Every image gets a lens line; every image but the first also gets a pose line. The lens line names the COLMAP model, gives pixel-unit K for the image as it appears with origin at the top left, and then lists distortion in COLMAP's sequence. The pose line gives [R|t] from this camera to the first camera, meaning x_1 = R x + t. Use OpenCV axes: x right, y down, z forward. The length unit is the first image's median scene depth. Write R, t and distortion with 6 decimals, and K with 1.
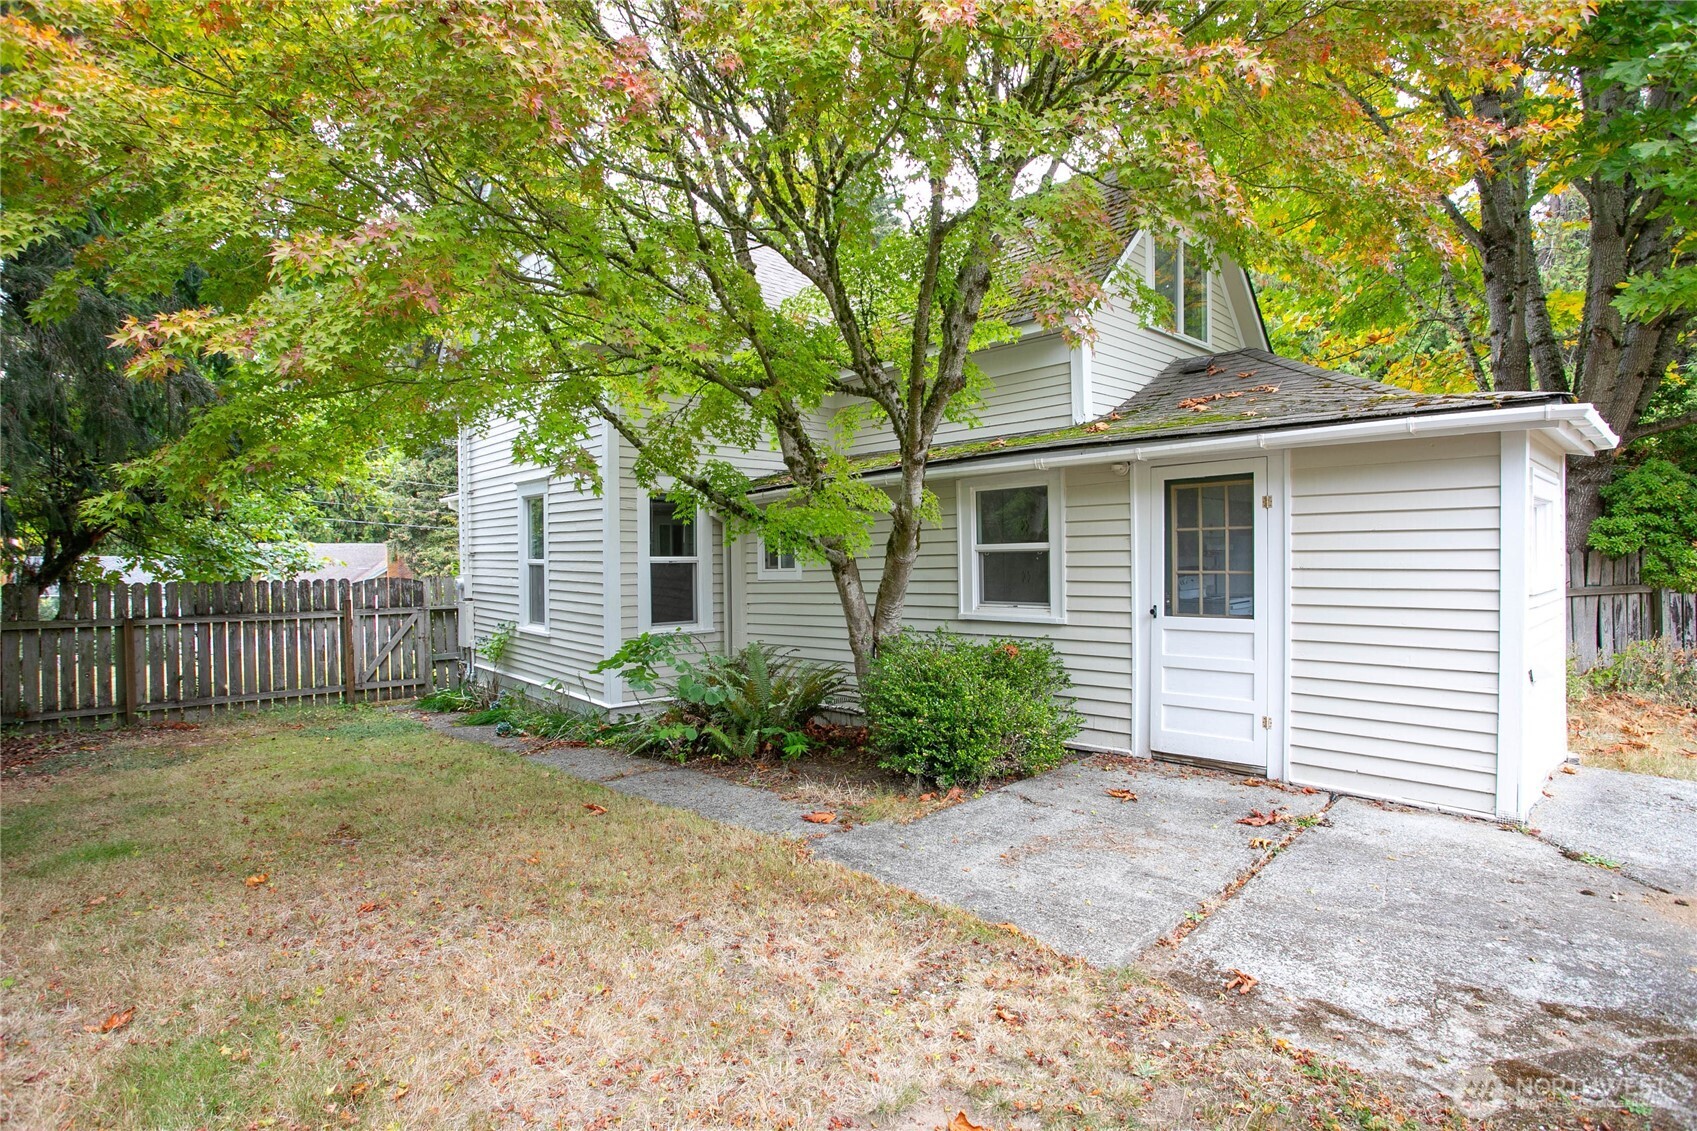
lens RADIAL K [[826.2, 0, 852.2], [0, 826.2, 558.5], [0, 0, 1]] dist [-0.066234, 0.024726]
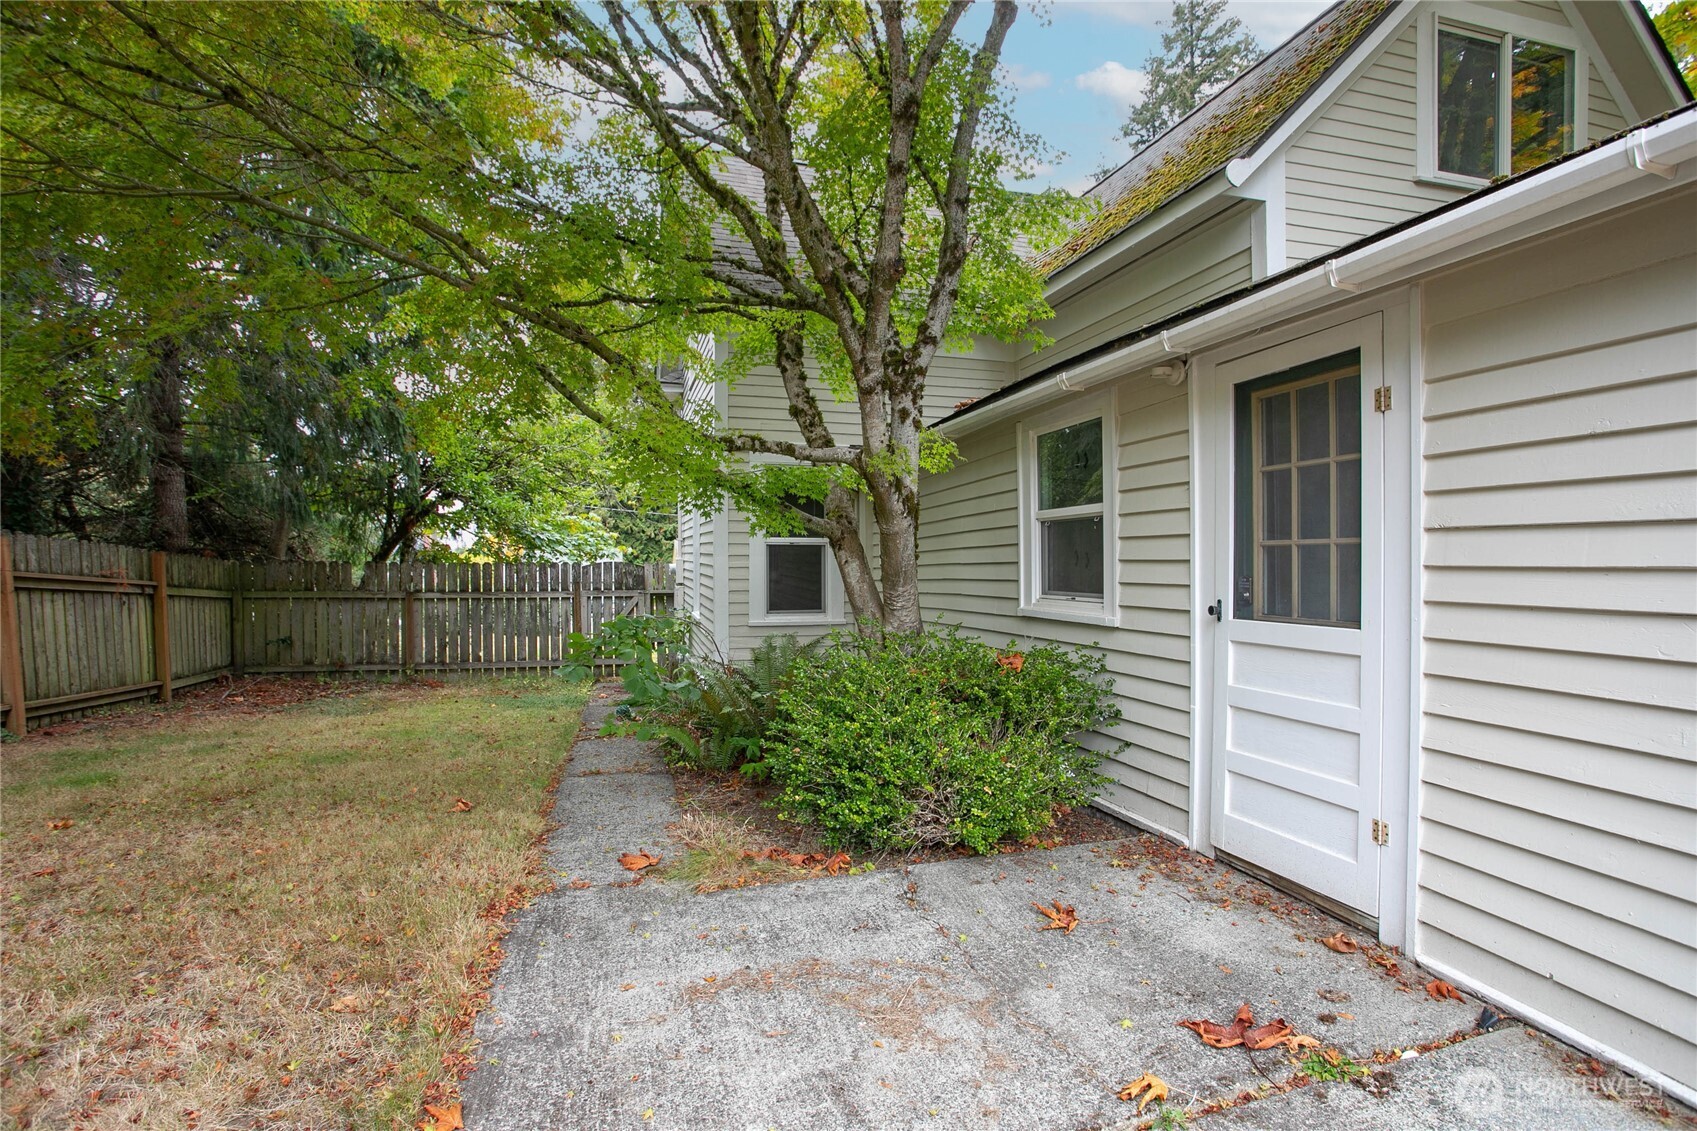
lens RADIAL K [[826.2, 0, 840.6], [0, 826.2, 558.3], [0, 0, 1]] dist [-0.066234, 0.024726]
pose [[0.885678, 0.009042, -0.464212, 0.406947], [-0.009556, 0.999954, 0.001246, 0.030057], [0.464202, 0.003333, 0.885723, 0.362983]]
